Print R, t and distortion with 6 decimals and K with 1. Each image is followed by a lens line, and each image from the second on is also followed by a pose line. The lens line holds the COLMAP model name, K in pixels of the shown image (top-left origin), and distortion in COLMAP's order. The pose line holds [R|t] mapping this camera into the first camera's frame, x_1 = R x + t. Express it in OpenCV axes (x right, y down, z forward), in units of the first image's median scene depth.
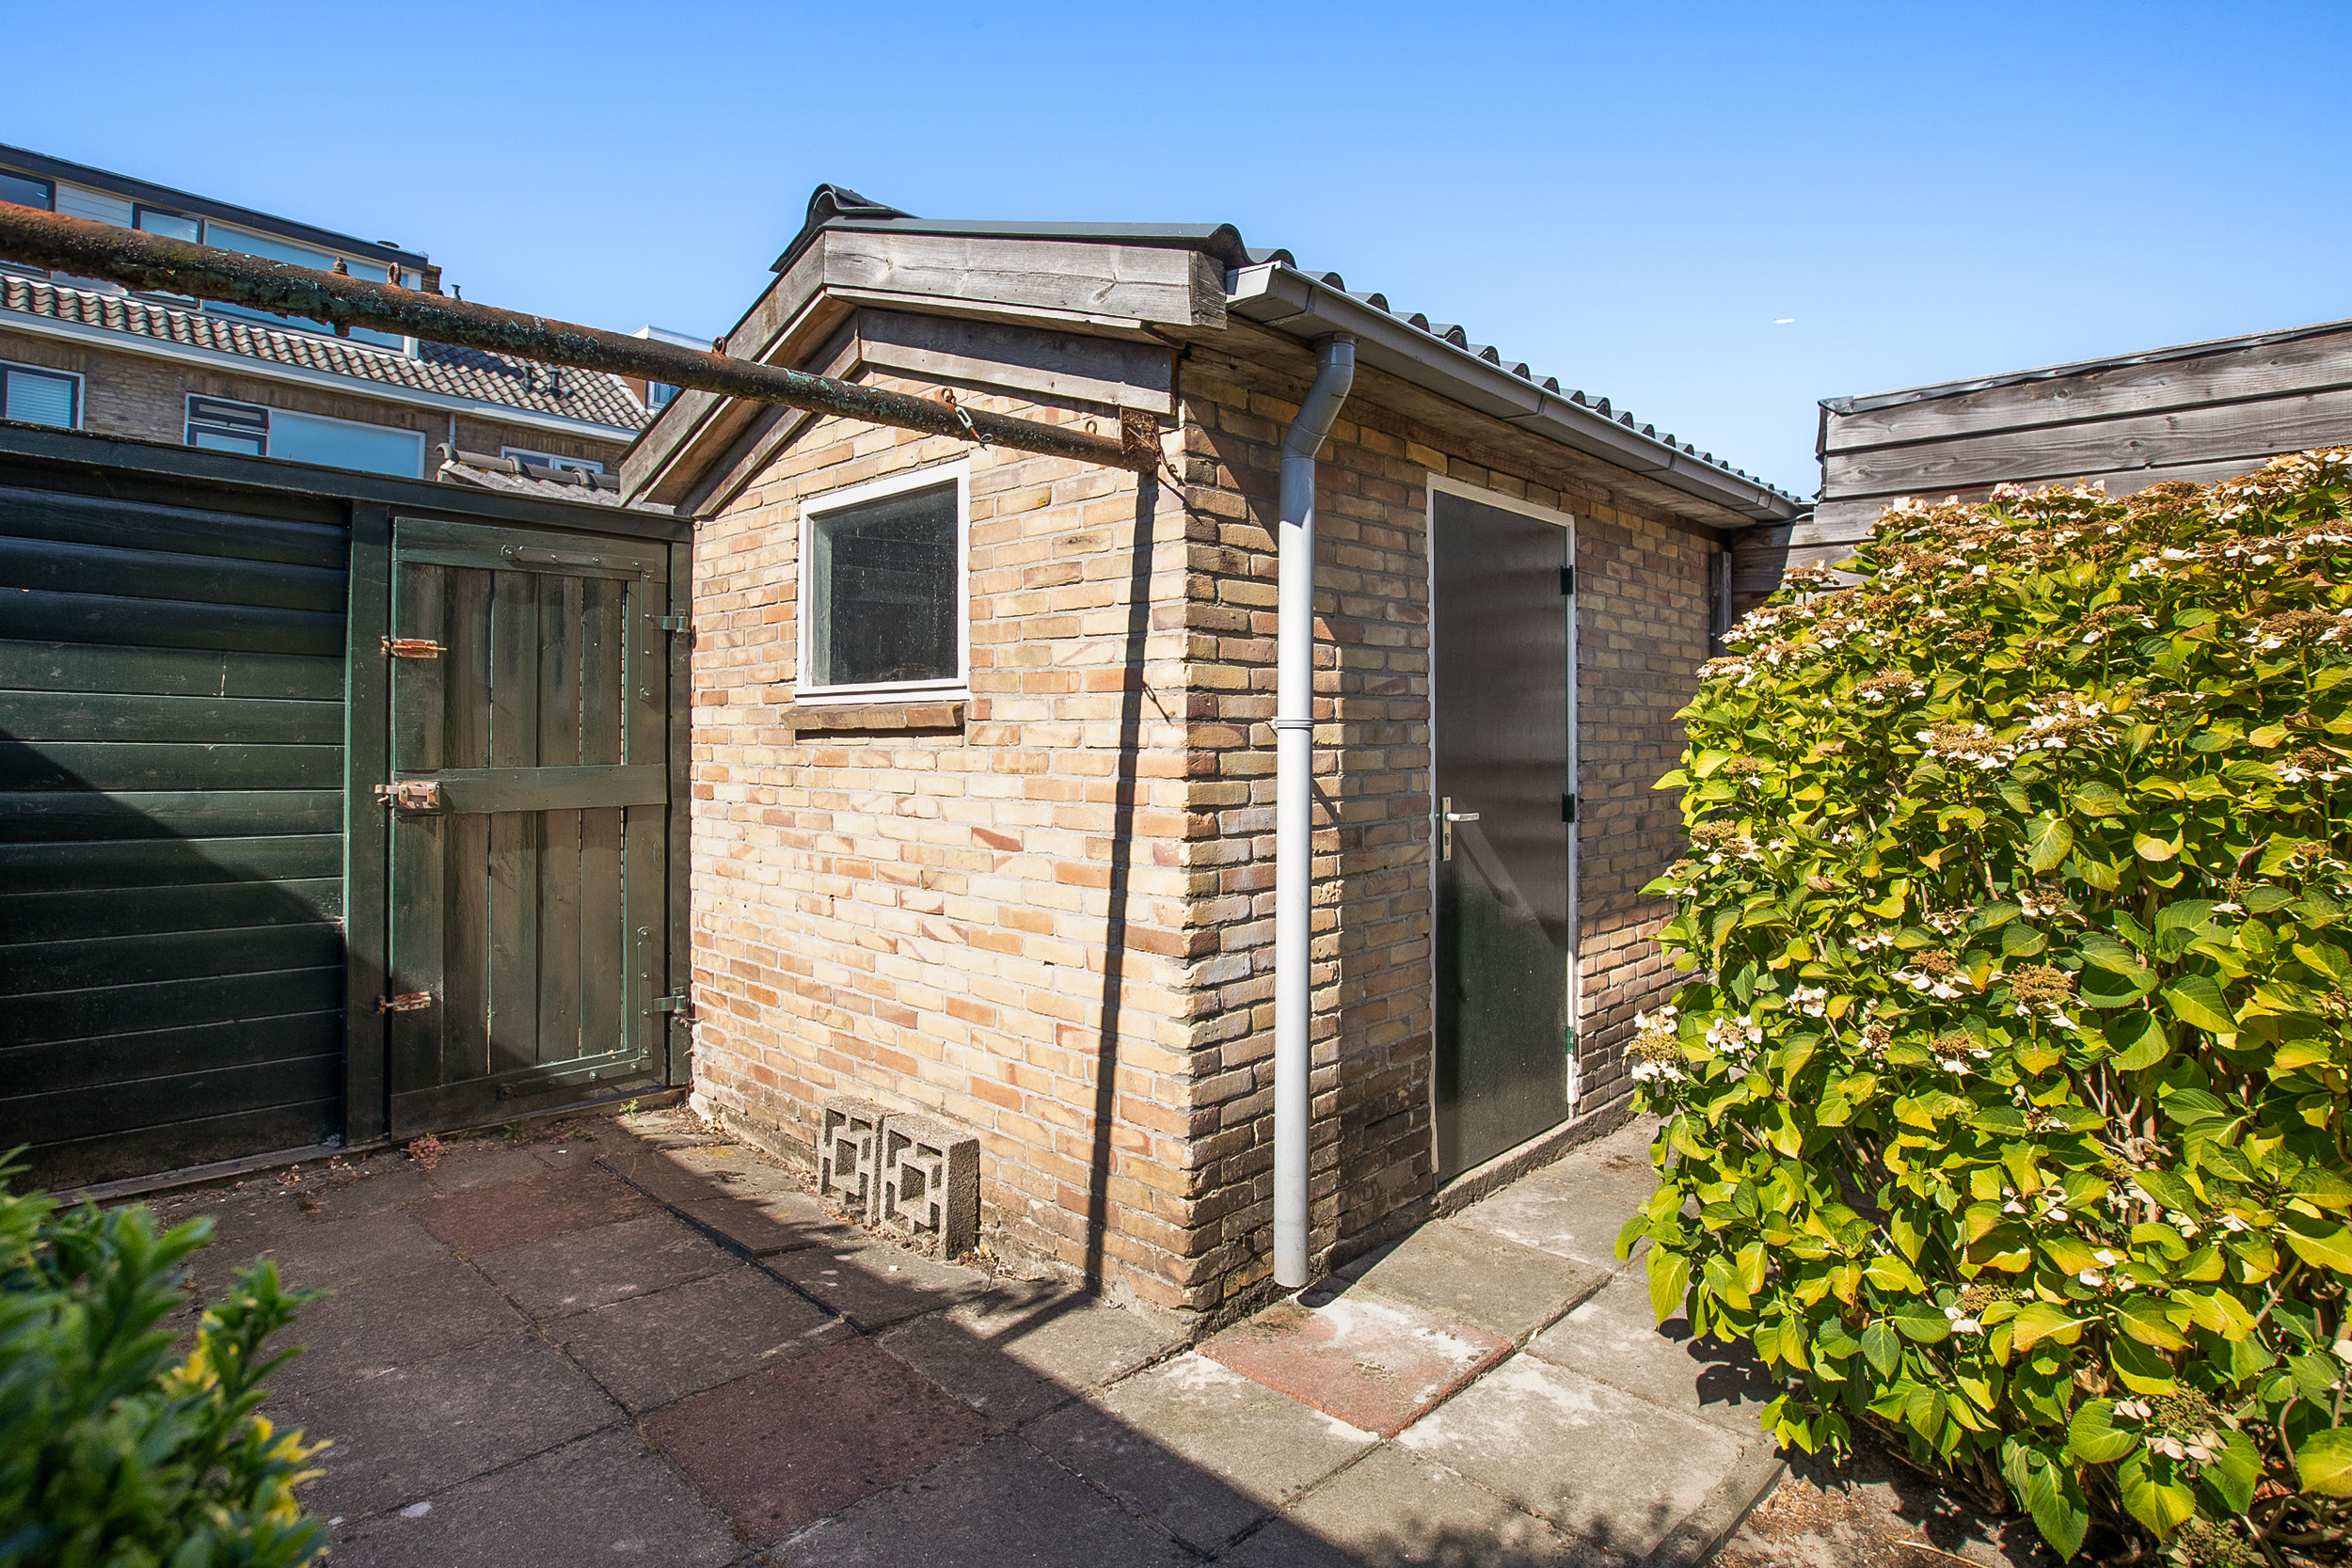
lens RADIAL K [[1202.9, 0, 1181.2], [0, 1202.9, 718.7], [0, 0, 1]] dist [0.000245, 0.000179]
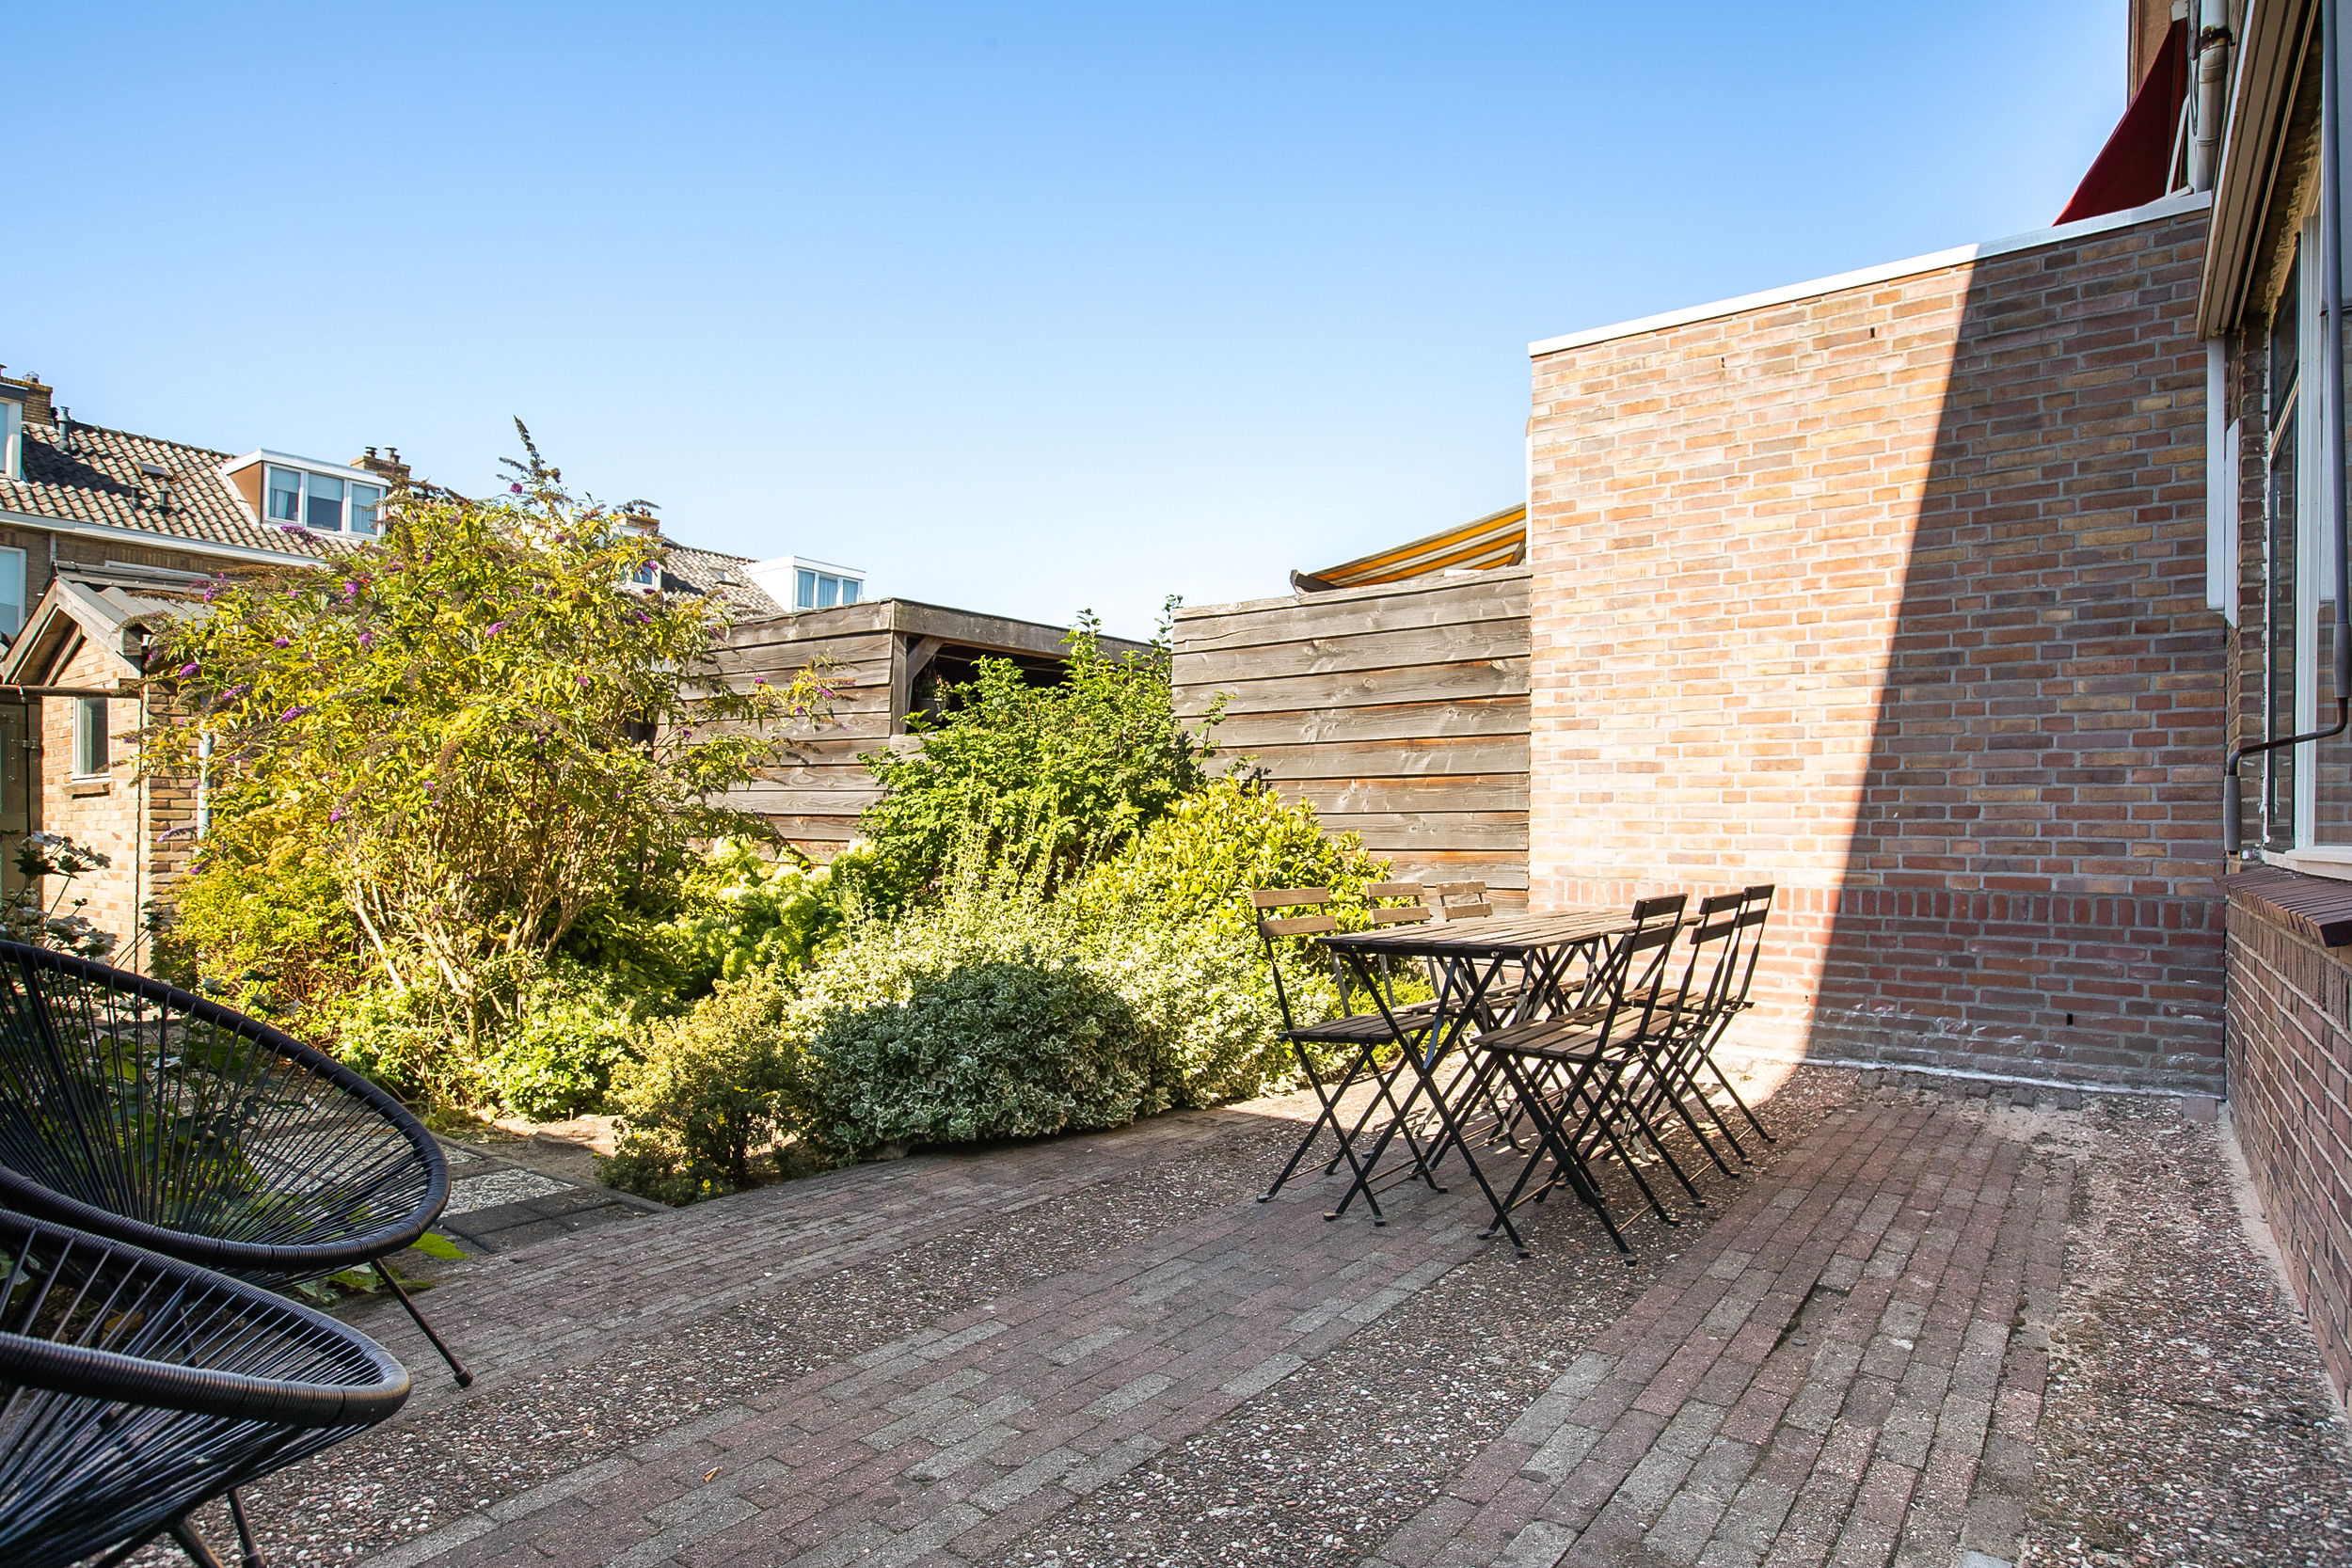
lens RADIAL K [[1294.7, 0, 1198.6], [0, 1294.7, 820.8], [0, 0, 1]] dist [-0.050321, 0.030528]
pose [[0.990096, -0.003485, 0.140349, 0.272568], [0.002322, 0.999962, 0.008454, 0.007950], [-0.140374, -0.008044, 0.990066, -0.309084]]
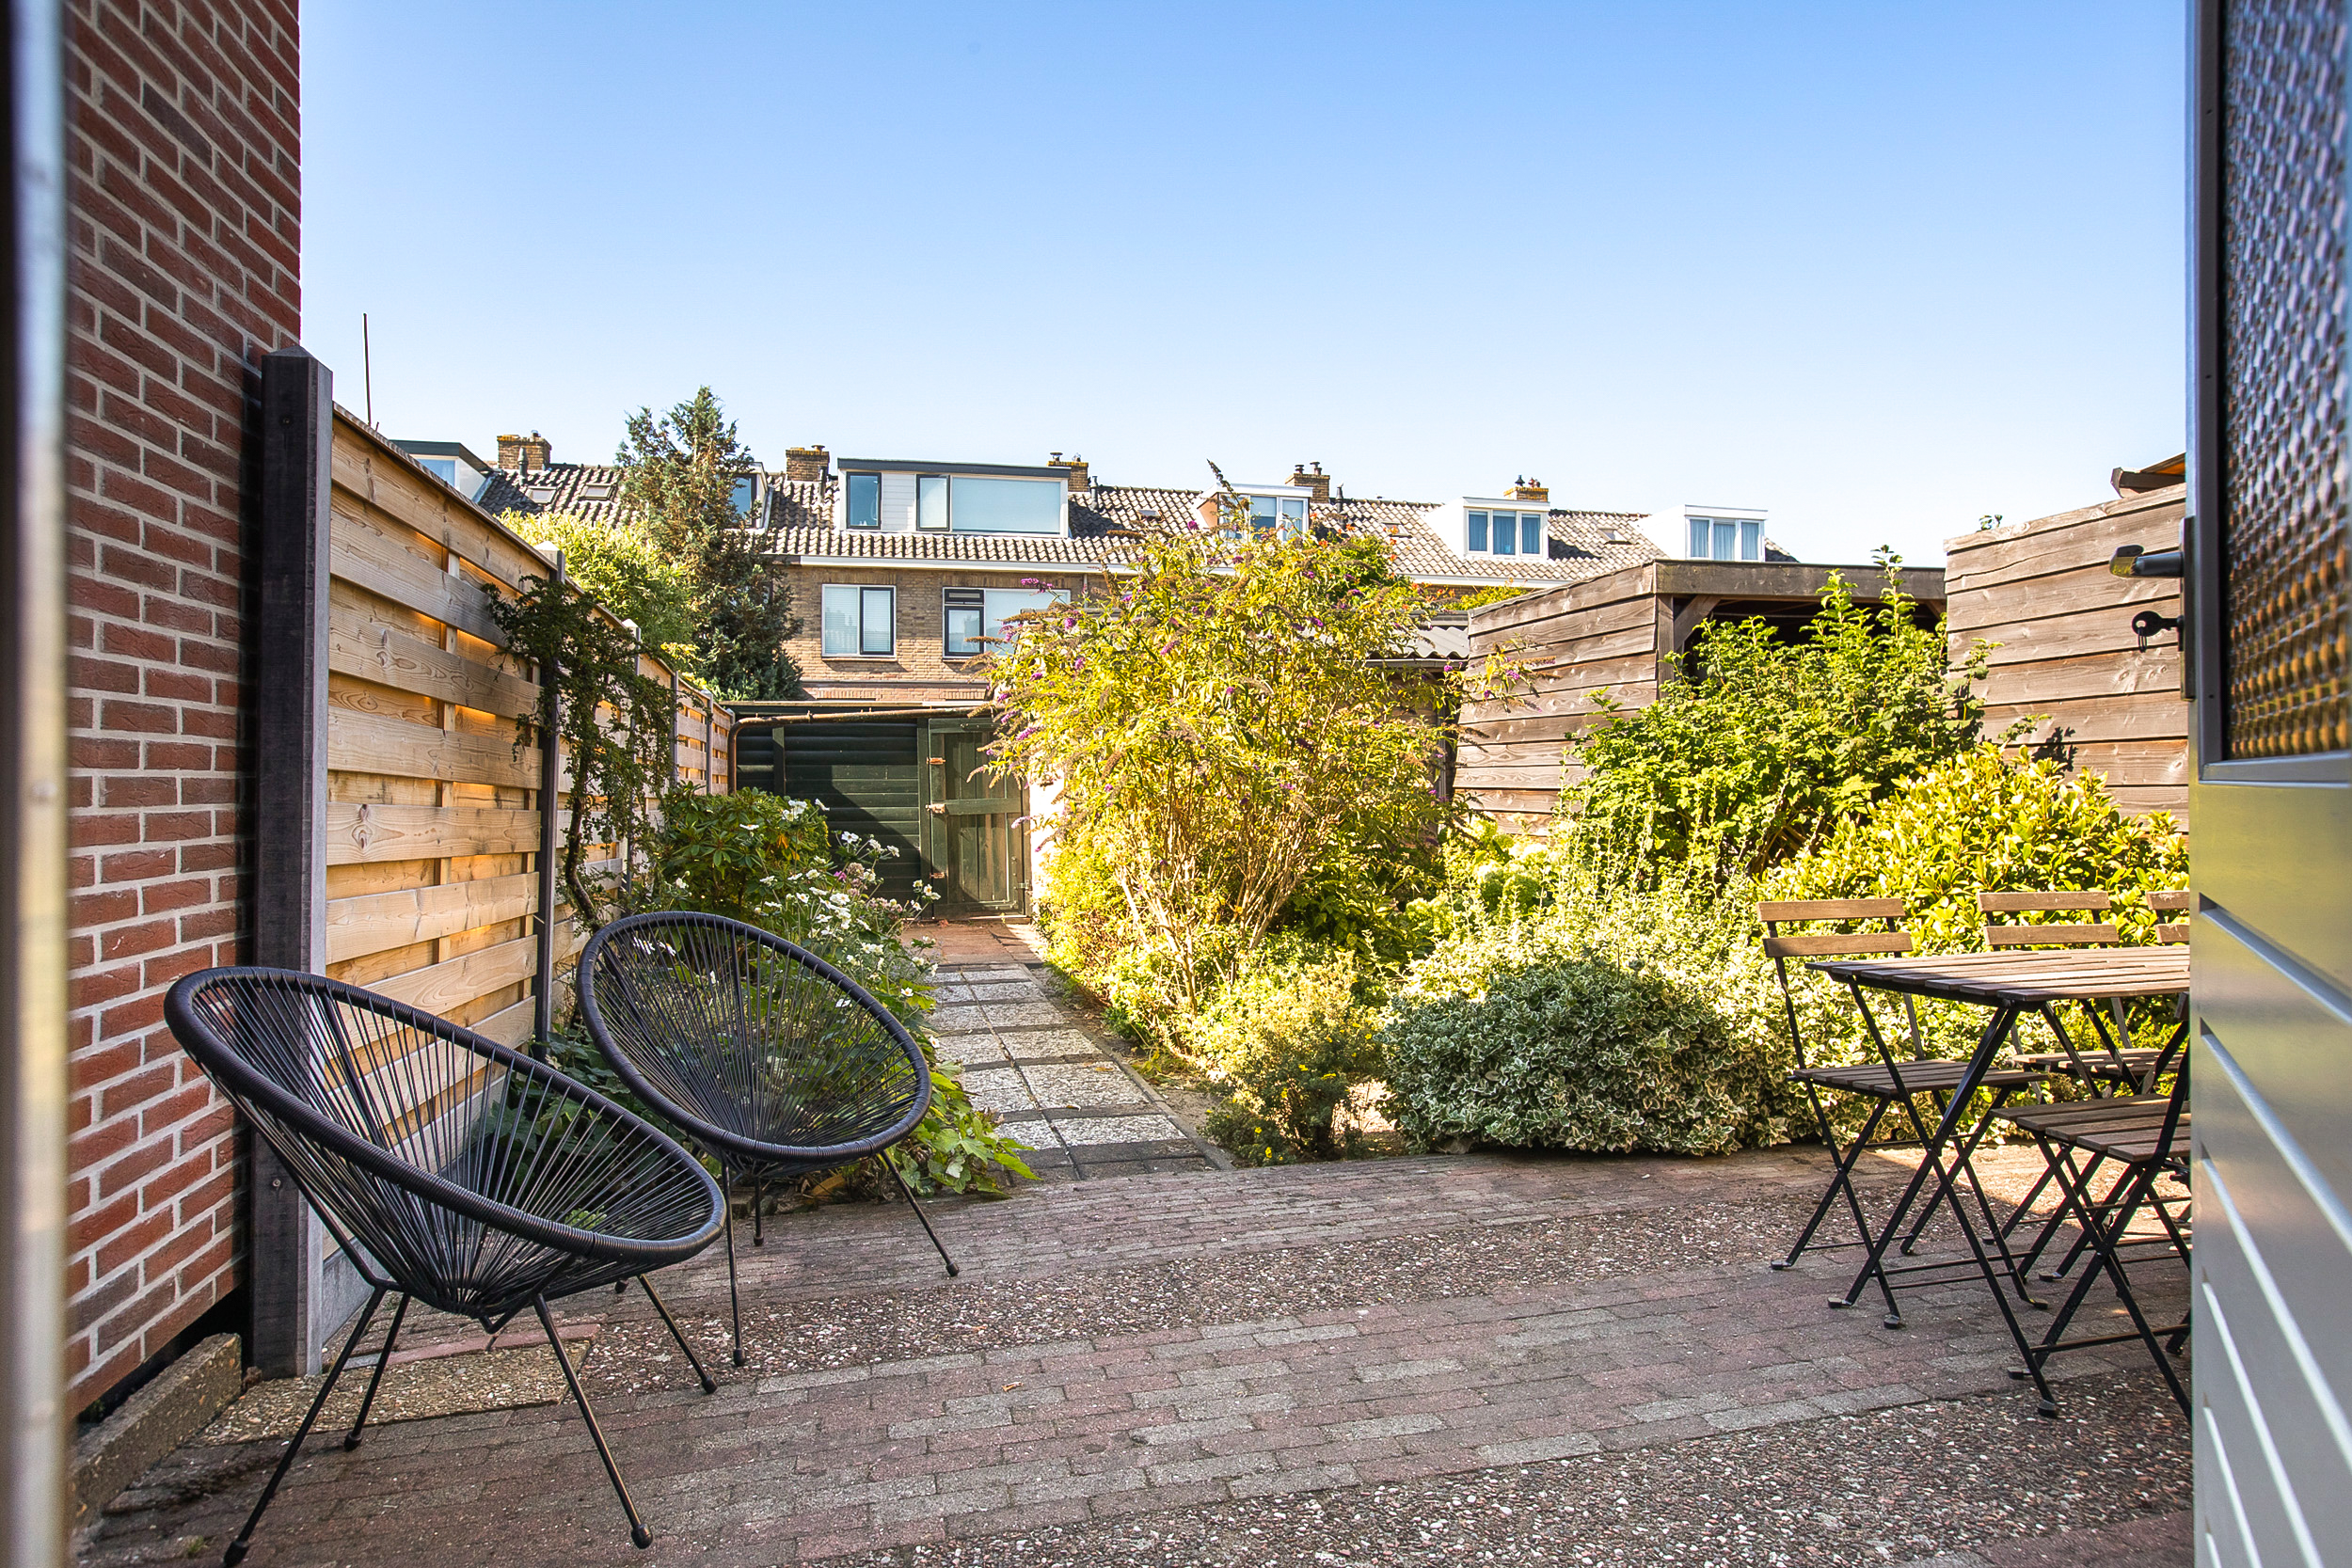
lens RADIAL K [[1343.8, 0, 1176.0], [0, 1343.8, 784.0], [0, 0, 1]] dist [-0.081390, 0.079941]
pose [[0.846429, -0.023828, -0.531968, 0.326487], [0.027713, 0.999616, -0.000680, 0.003649], [0.531779, -0.014167, 0.846764, -0.302830]]
